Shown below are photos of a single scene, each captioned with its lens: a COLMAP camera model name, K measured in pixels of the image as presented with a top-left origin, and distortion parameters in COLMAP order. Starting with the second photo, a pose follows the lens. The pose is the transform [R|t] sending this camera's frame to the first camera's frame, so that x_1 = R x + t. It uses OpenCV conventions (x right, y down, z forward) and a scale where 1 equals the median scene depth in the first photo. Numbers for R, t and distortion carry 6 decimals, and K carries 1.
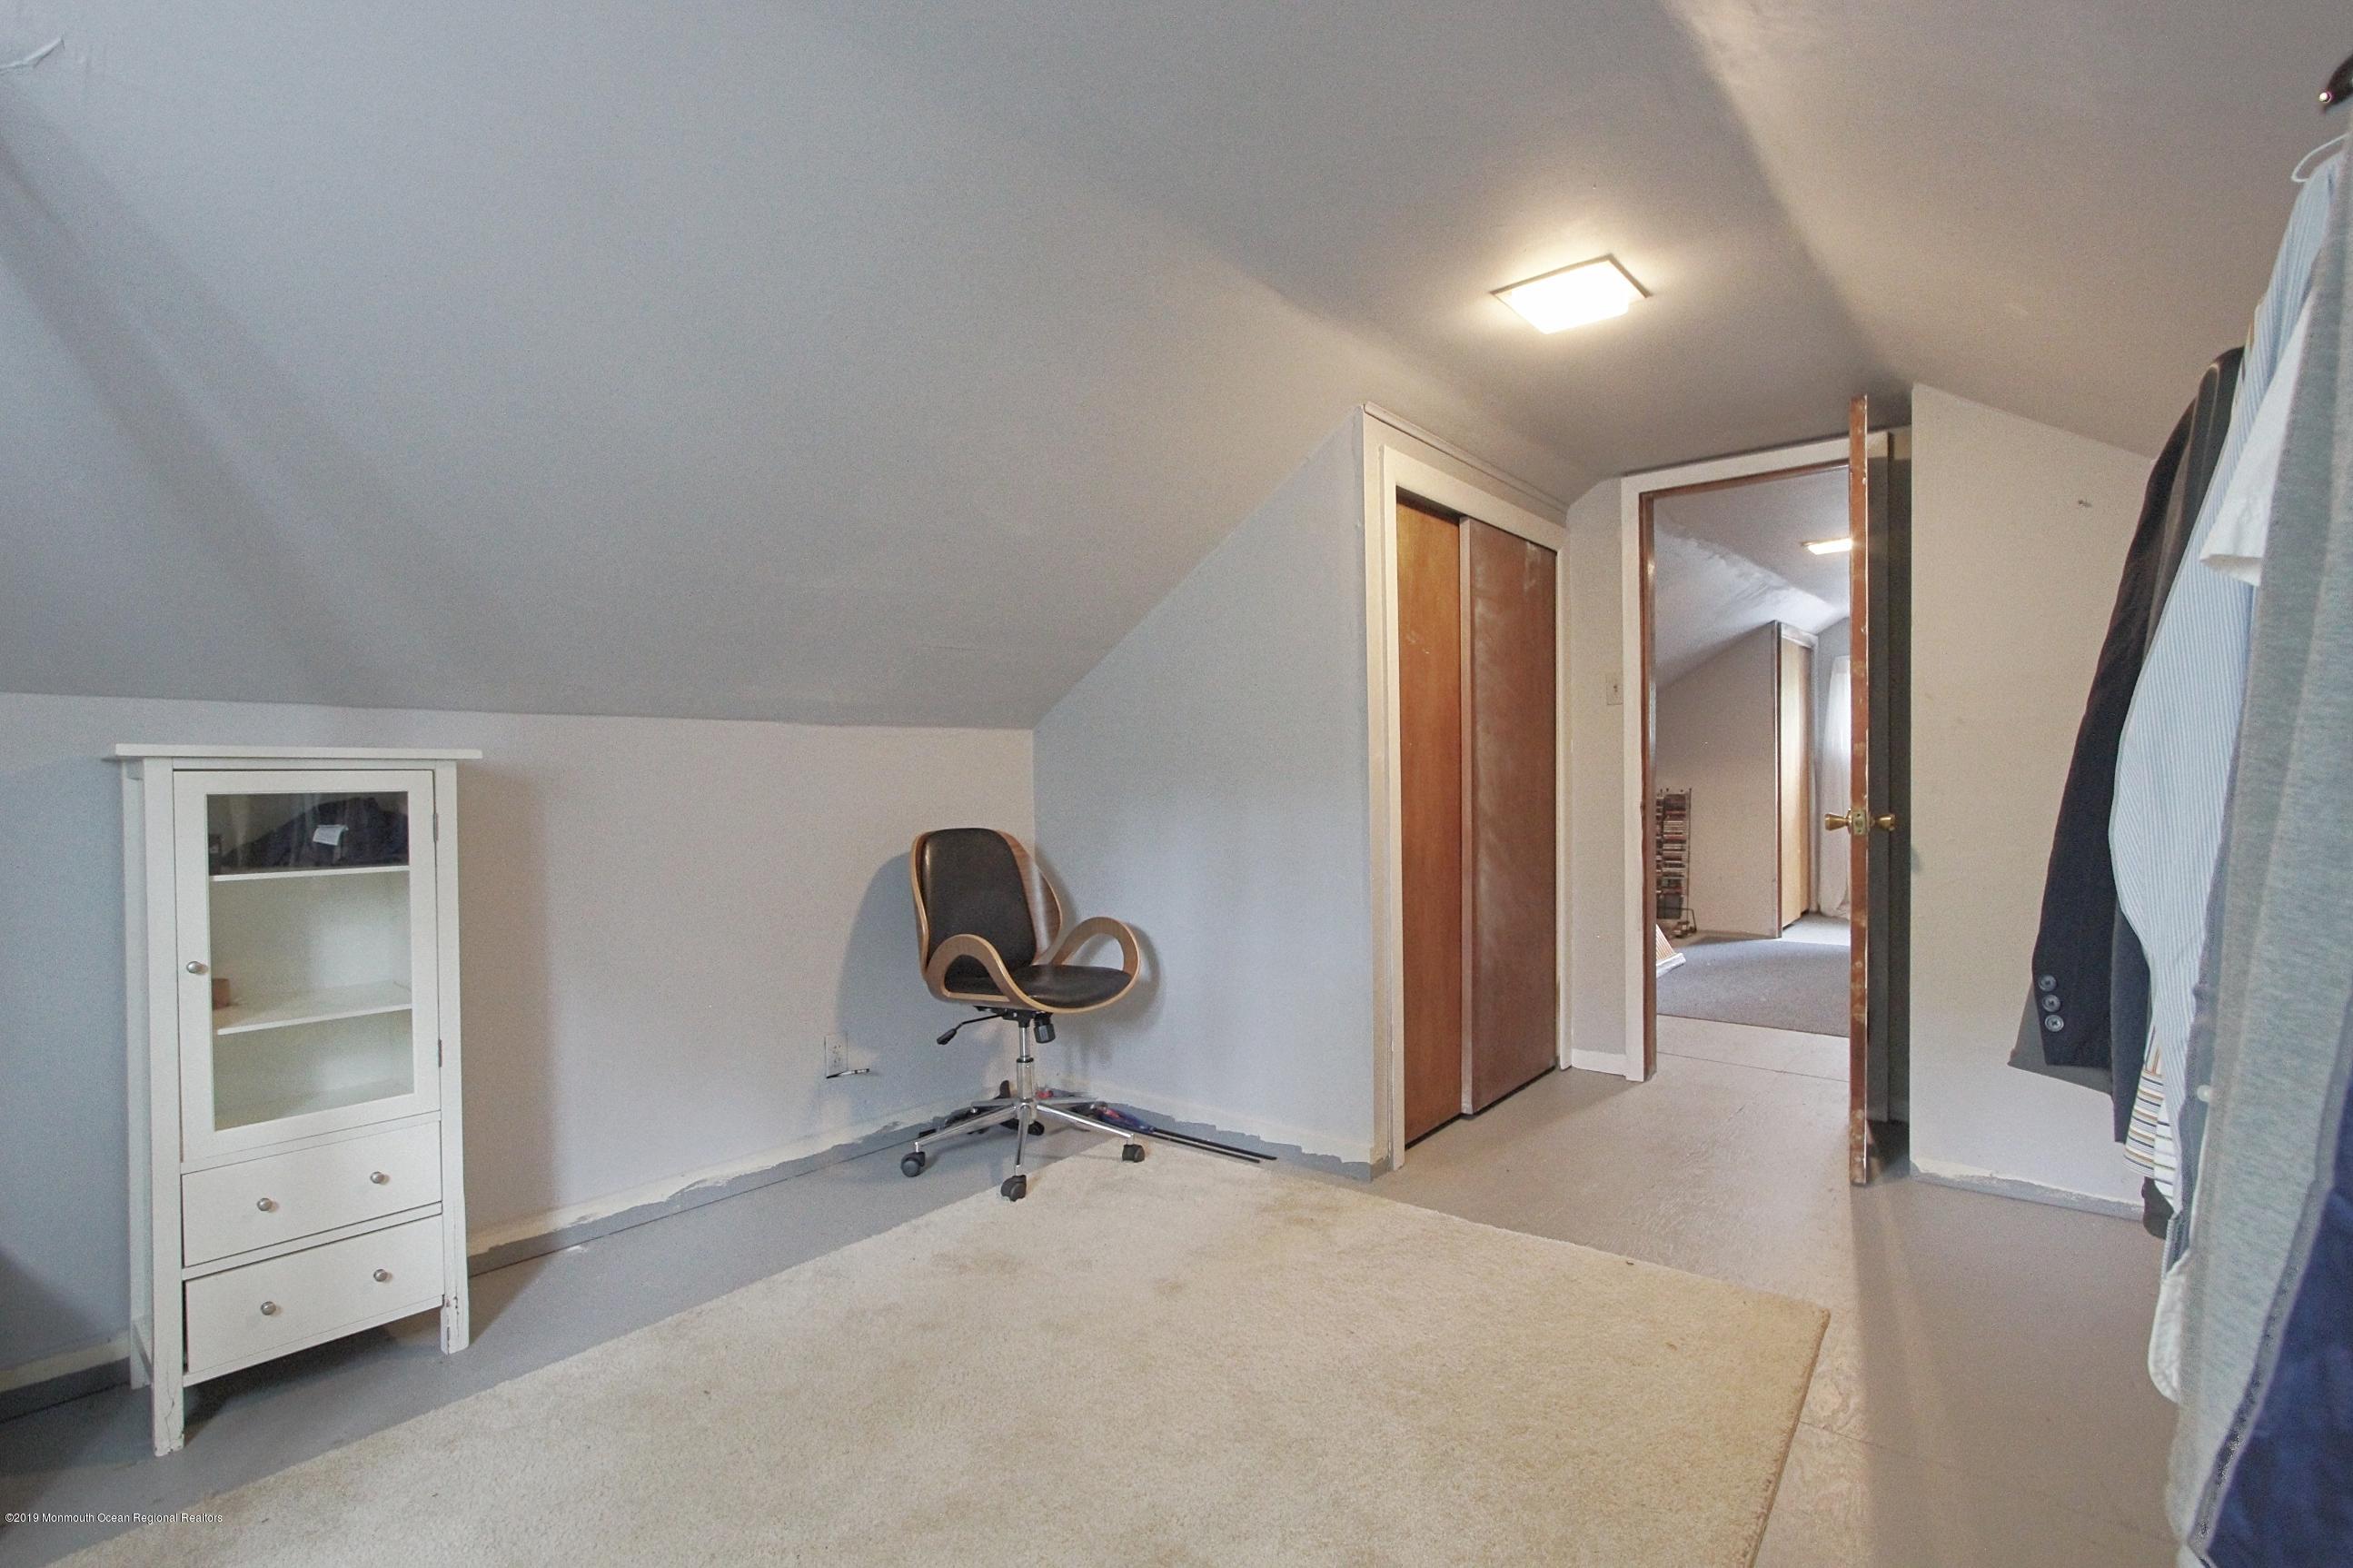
lens RADIAL K [[1090.0, 0, 1168.8], [0, 1090.0, 791.3], [0, 0, 1]] dist [-0.017733, 0.003848]
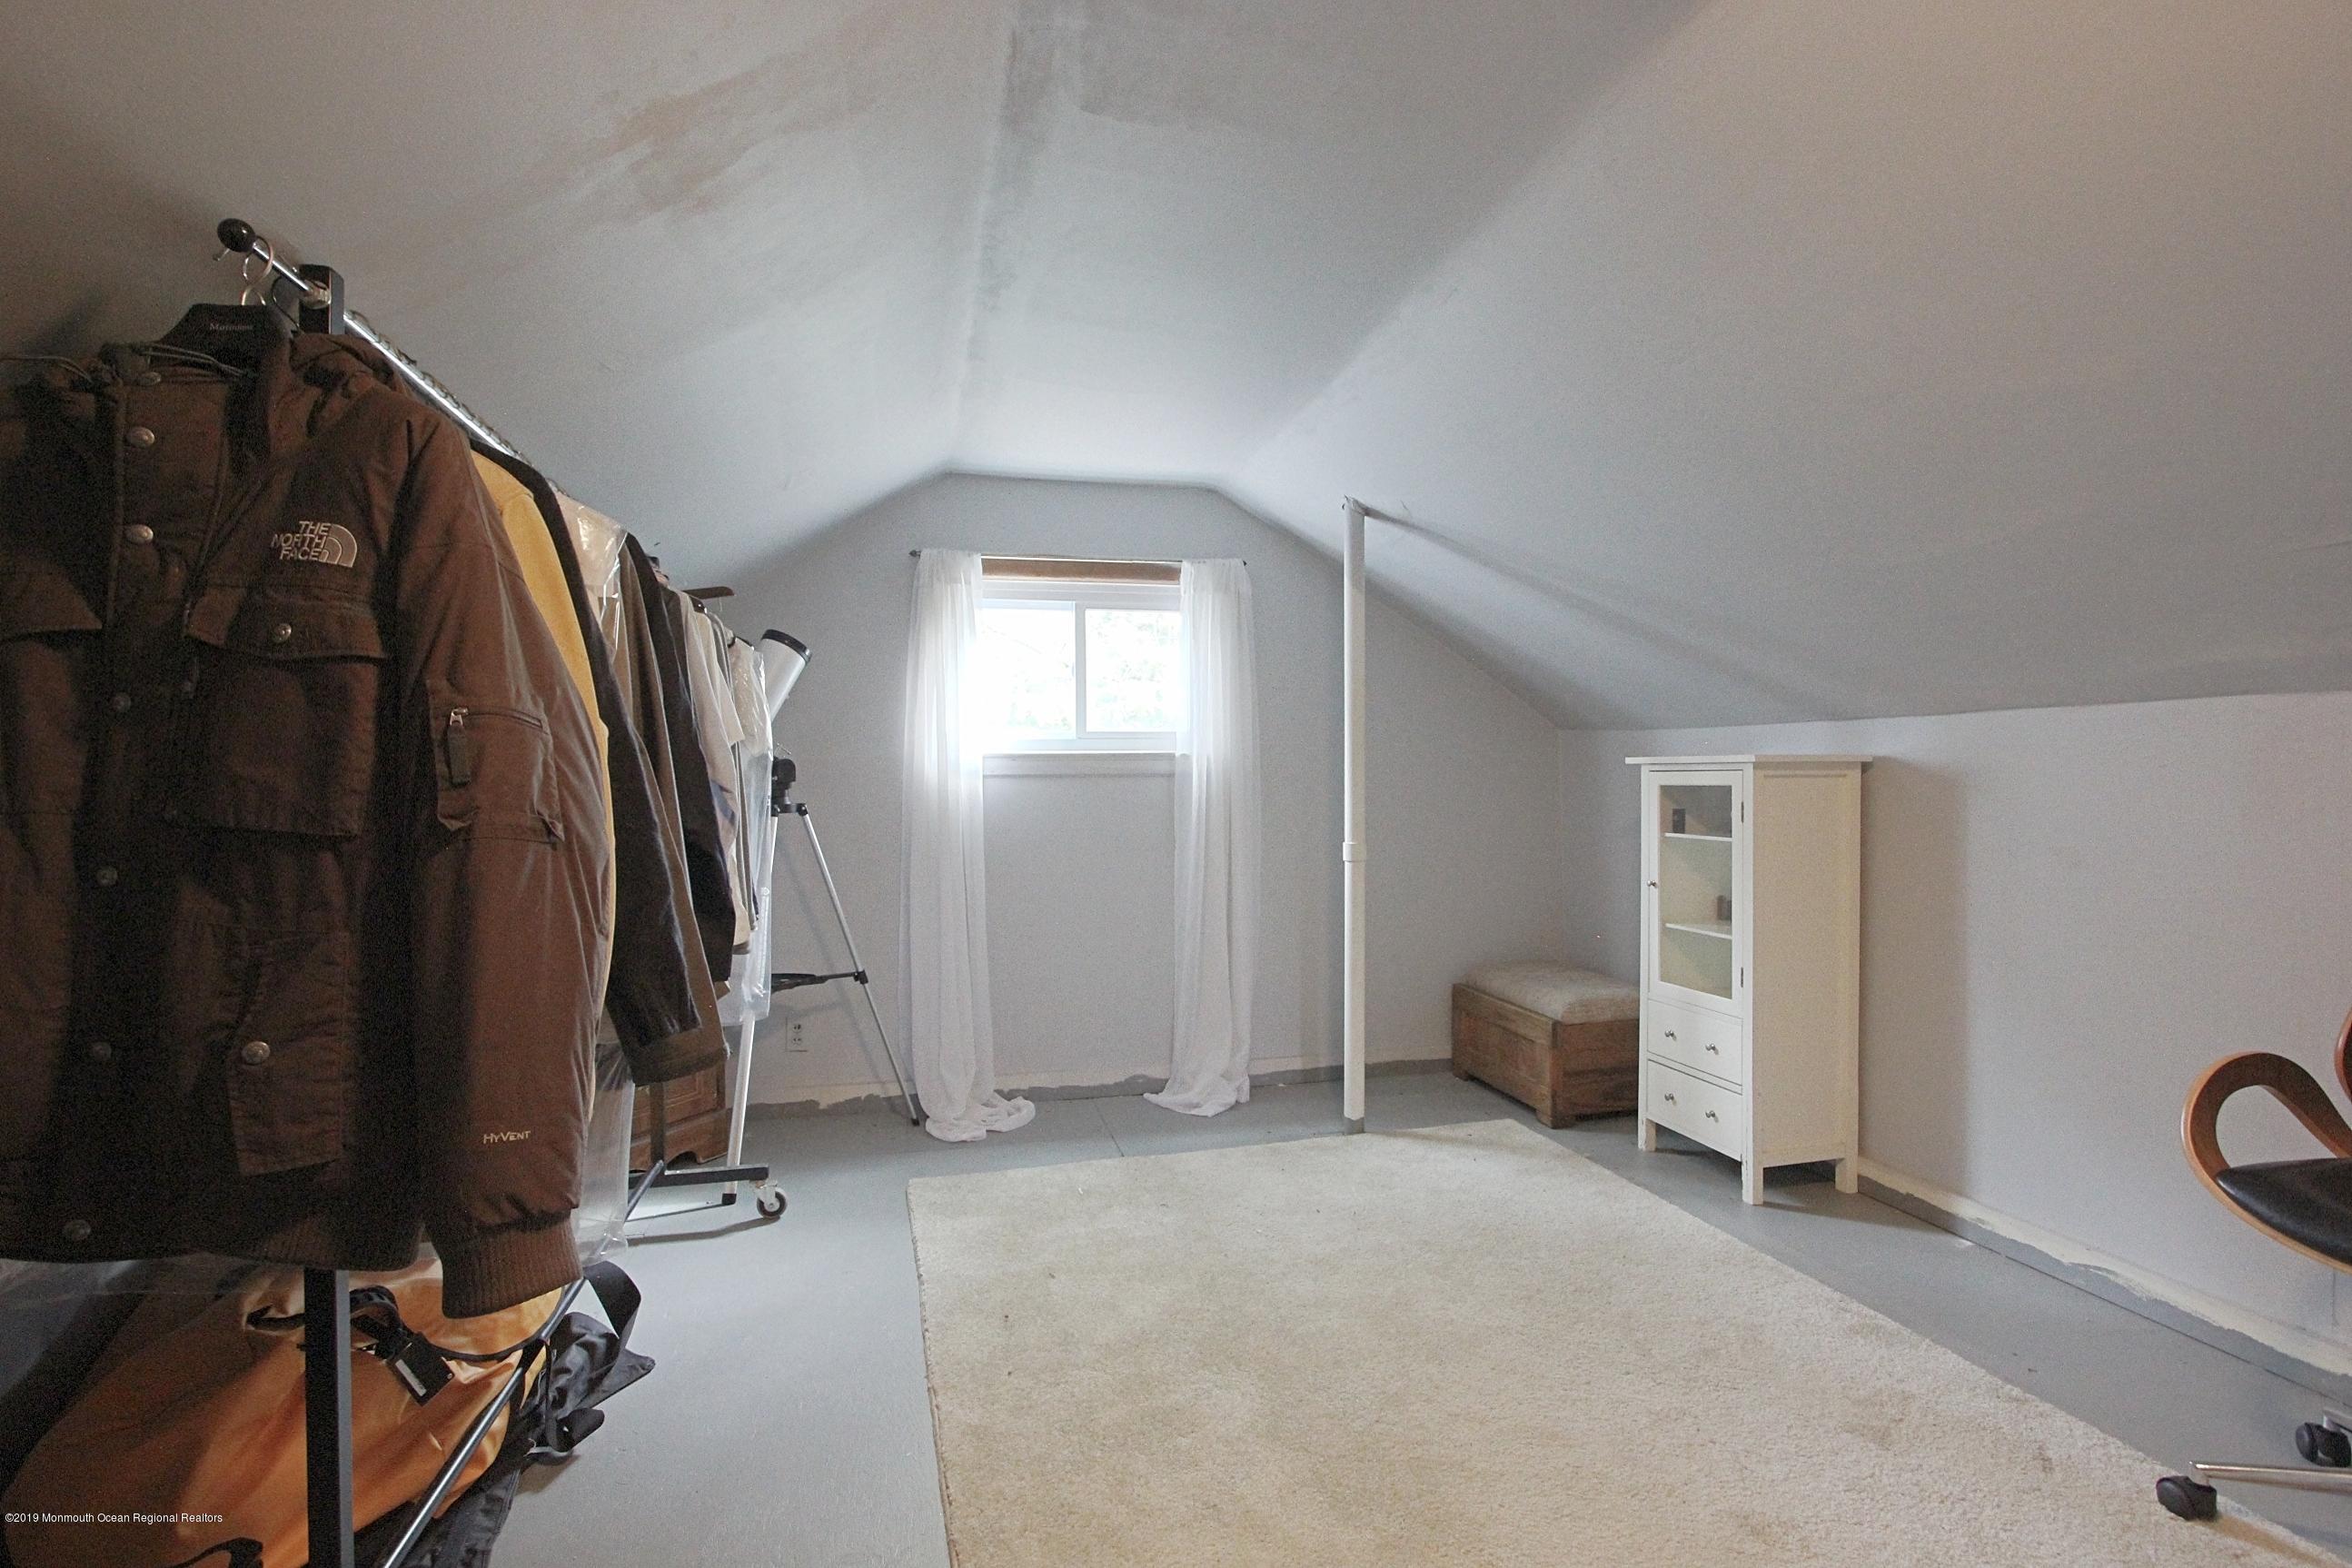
lens RADIAL K [[1089.5, 0, 1168.3], [0, 1089.5, 791.3], [0, 0, 1]] dist [-0.017733, 0.003848]
pose [[-0.600602, 0.012186, -0.799455, 0.865223], [-0.004108, 0.999824, 0.018327, -0.015514], [0.799537, 0.014291, -0.600446, 1.254327]]
